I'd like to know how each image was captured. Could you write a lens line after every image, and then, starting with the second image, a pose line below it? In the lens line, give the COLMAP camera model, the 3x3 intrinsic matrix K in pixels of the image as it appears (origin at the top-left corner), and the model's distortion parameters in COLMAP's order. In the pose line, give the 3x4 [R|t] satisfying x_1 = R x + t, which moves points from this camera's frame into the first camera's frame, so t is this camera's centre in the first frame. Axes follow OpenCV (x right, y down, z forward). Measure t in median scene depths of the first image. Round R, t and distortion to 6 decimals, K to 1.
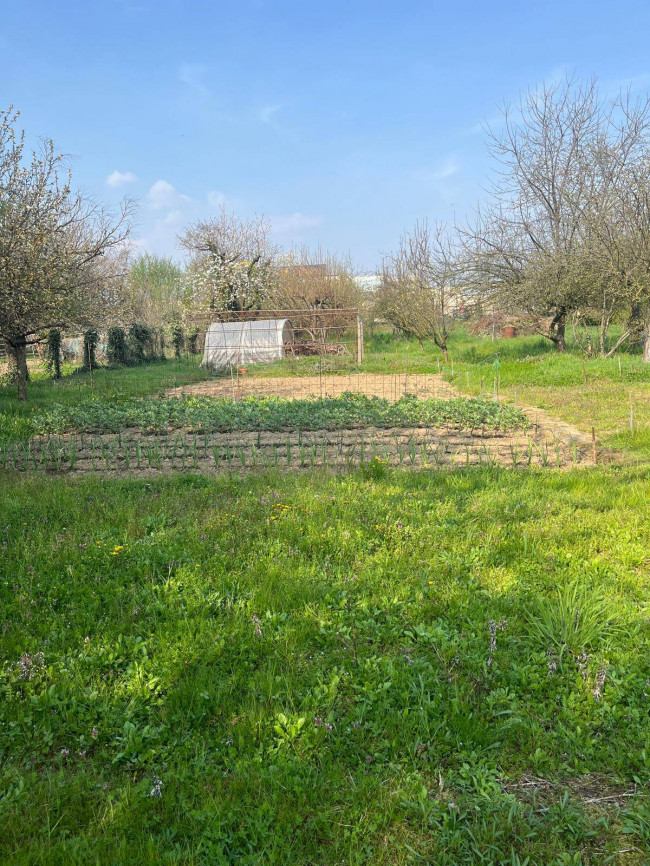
lens RADIAL K [[652.2, 0, 326.2], [0, 652.2, 437.6], [0, 0, 1]] dist [0.072033, -0.096679]
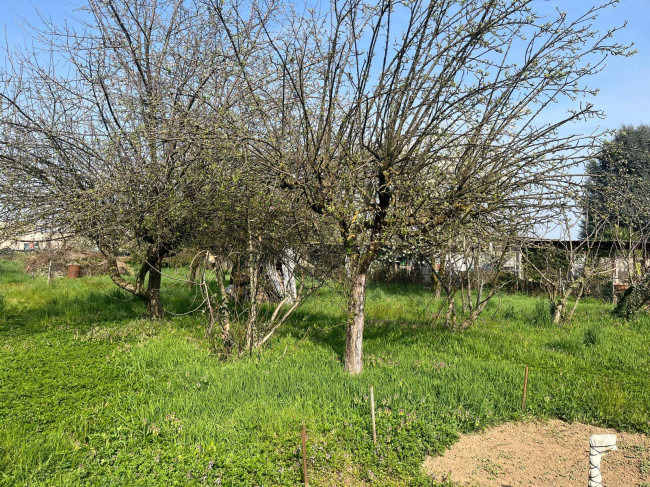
lens RADIAL K [[495.1, 0, 325.0], [0, 495.1, 243.5], [0, 0, 1]] dist [0.066067, -0.093991]
pose [[0.747388, 0.086342, 0.658754, 0.362230], [0.052575, 0.980724, -0.188192, -0.223190], [-0.662305, 0.175286, 0.728442, 1.198886]]
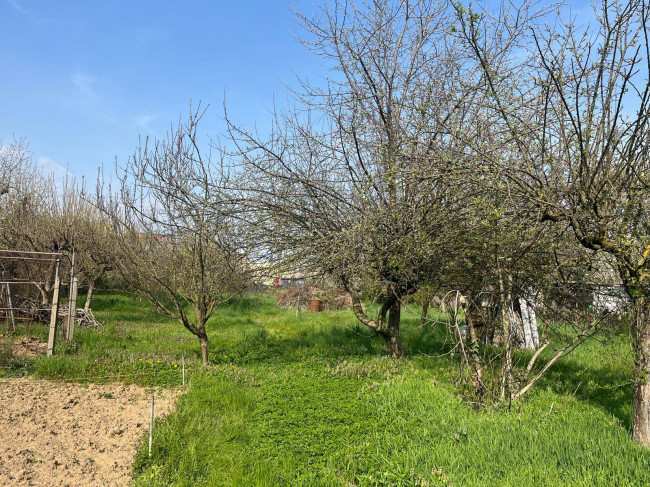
lens RADIAL K [[494.6, 0, 330.1], [0, 494.6, 245.8], [0, 0, 1]] dist [0.081369, -0.106849]
pose [[0.952405, 0.110806, 0.283985, 0.343174], [-0.034501, 0.964793, -0.260737, -0.230857], [-0.302878, 0.238529, 0.922696, 1.238692]]
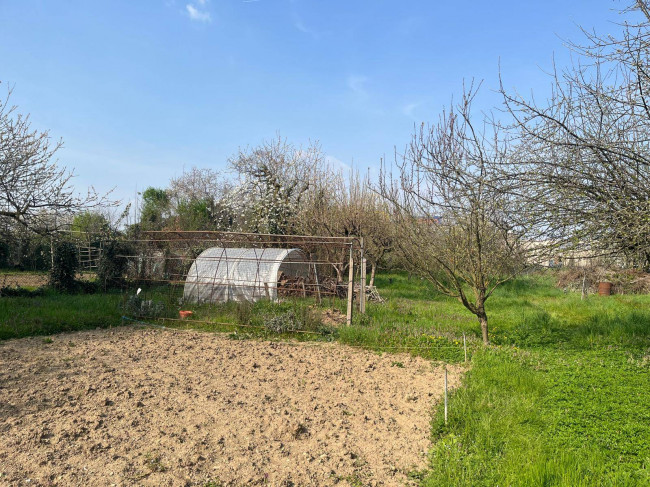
lens RADIAL K [[494.6, 0, 330.1], [0, 494.6, 245.8], [0, 0, 1]] dist [0.081369, -0.106849]
pose [[0.971100, 0.073702, -0.227007, 0.325928], [-0.116724, 0.976279, -0.182359, -0.227034], [0.208182, 0.203586, 0.956668, 1.235662]]
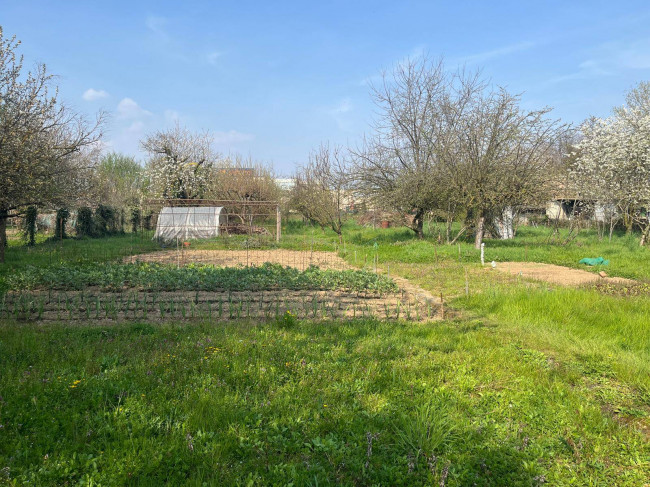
lens RADIAL K [[489.5, 0, 325.0], [0, 489.5, 243.5], [0, 0, 1]] dist [0.072033, -0.096679]
pose [[0.988406, 0.036944, 0.147268, -0.000698], [-0.020373, 0.993445, -0.112480, 0.002329], [-0.150459, 0.108176, 0.982680, -0.009242]]
